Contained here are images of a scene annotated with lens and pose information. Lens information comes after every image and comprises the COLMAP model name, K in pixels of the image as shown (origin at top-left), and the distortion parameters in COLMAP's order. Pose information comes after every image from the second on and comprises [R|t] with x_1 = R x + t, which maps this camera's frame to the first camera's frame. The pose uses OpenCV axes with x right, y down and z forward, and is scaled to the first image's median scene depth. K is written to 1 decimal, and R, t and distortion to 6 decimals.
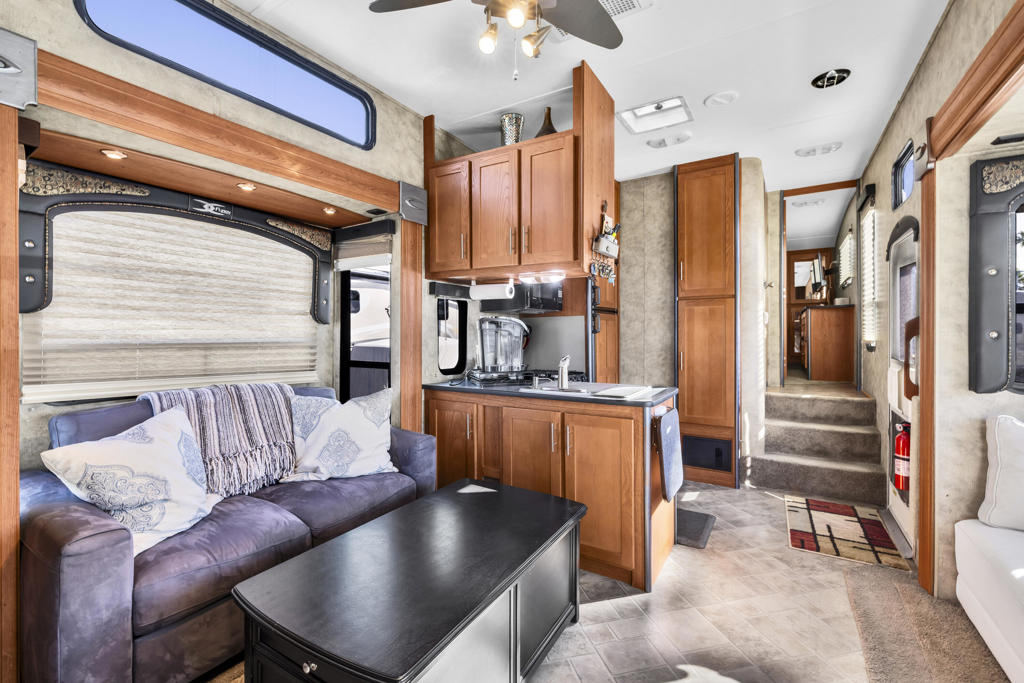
lens RADIAL K [[441.0, 0, 507.8], [0, 441.0, 336.4], [0, 0, 1]] dist [0.000539, 0.000210]
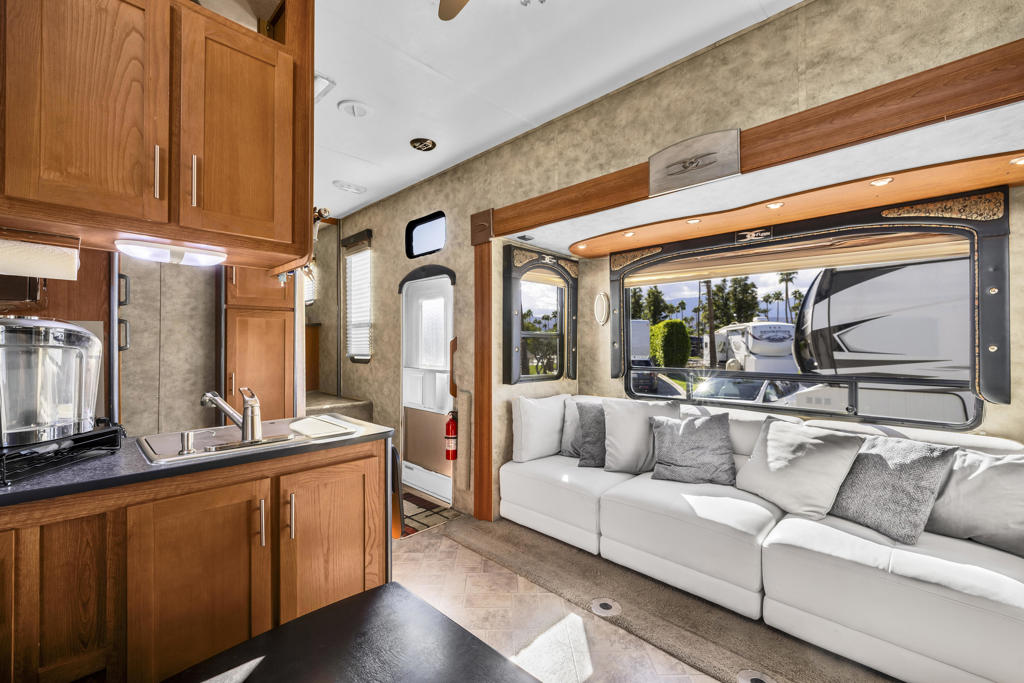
lens RADIAL K [[423.8, 0, 512.0], [0, 423.8, 341.5], [0, 0, 1]] dist [0.000688, 0.000134]
pose [[0.218185, 0.009616, 0.975860, -0.364252], [0.010812, 0.999866, -0.012270, -0.010568], [-0.975848, 0.013228, 0.218052, 0.486583]]
